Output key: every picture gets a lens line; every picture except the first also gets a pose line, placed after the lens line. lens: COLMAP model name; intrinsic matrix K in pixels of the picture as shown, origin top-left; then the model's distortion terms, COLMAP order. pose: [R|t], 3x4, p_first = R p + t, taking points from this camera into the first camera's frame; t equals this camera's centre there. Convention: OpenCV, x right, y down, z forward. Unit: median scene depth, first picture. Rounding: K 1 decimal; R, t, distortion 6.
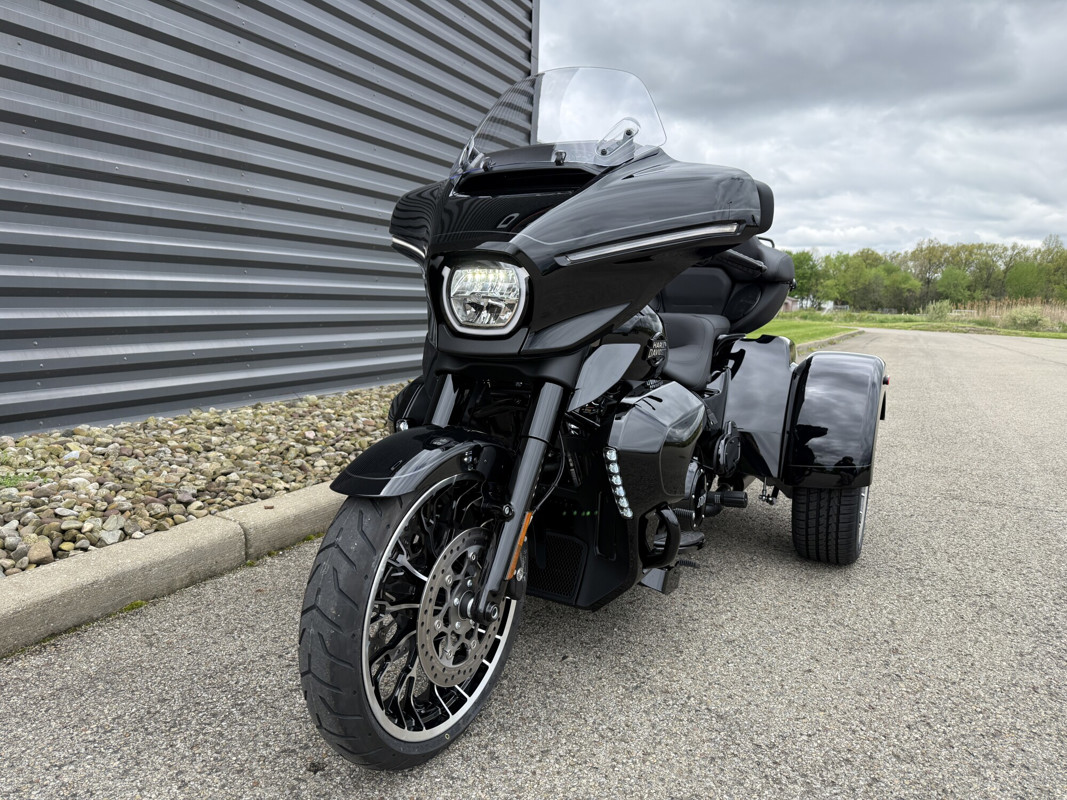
lens RADIAL K [[757.7, 0, 552.8], [0, 757.7, 379.5], [0, 0, 1]] dist [0.026649, -0.033745]
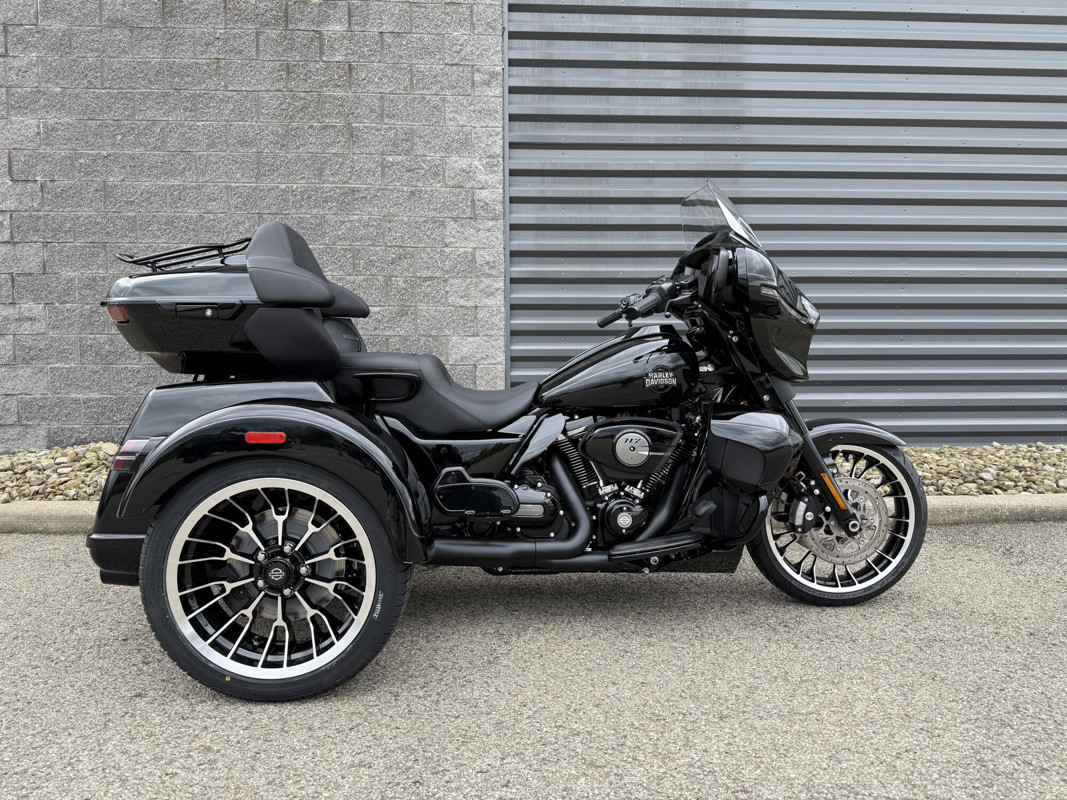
lens RADIAL K [[757.7, 0, 545.4], [0, 757.7, 406.2], [0, 0, 1]] dist [0.026649, -0.033745]
pose [[0.473921, 0.019549, -0.880351, 0.943377], [-0.081934, 0.996395, -0.021983, 0.026380], [0.876747, 0.082549, 0.473814, 0.305672]]
